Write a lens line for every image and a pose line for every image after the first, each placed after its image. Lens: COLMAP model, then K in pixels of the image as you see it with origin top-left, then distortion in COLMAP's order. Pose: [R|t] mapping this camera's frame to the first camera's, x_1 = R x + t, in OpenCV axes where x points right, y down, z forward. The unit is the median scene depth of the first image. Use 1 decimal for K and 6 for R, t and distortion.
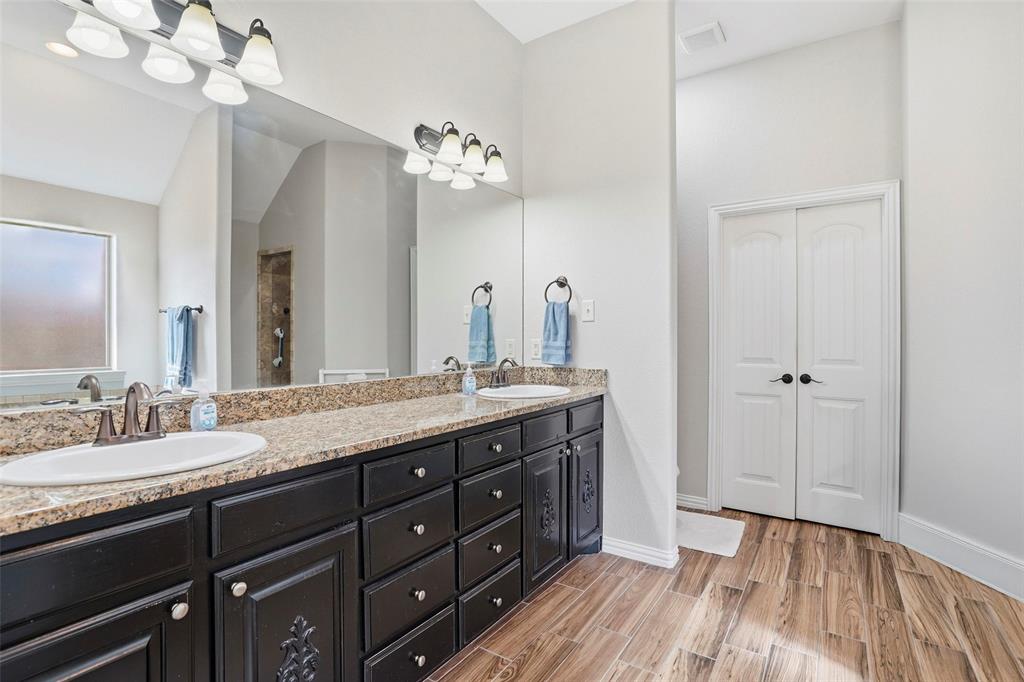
lens RADIAL K [[479.4, 0, 512.0], [0, 479.4, 341.1], [0, 0, 1]] dist [-0.049280, 0.016453]
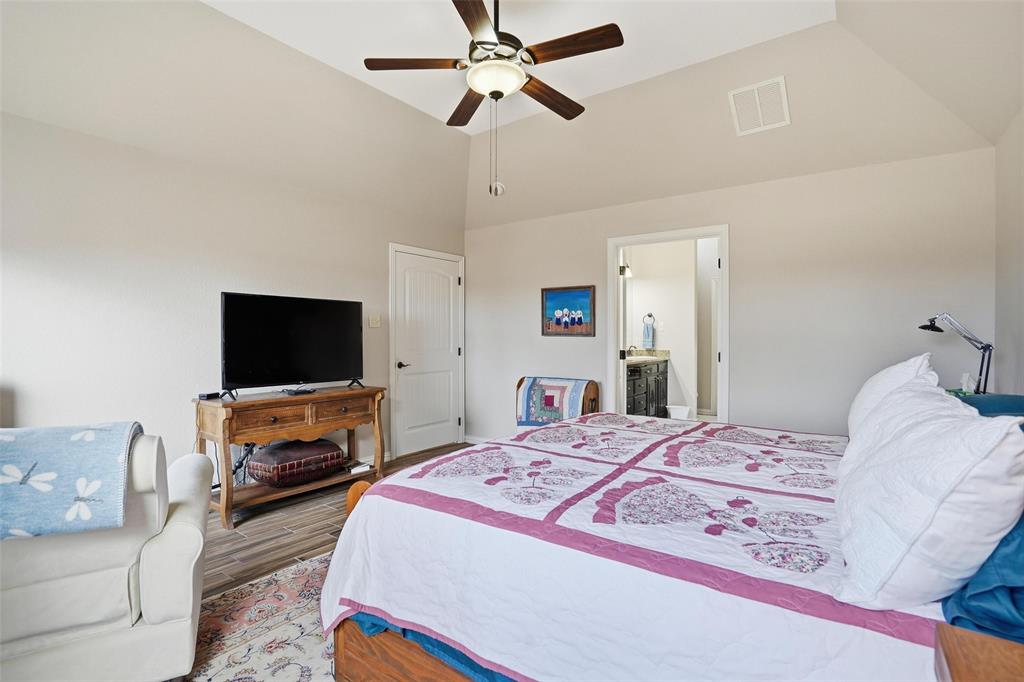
lens RADIAL K [[479.4, 0, 511.3], [0, 479.4, 341.8], [0, 0, 1]] dist [-0.049280, 0.016453]
pose [[0.999149, -0.000234, -0.041243, -0.522568], [0.000508, 0.999978, 0.006632, -0.001920], [0.041240, -0.006647, 0.999127, -1.533287]]
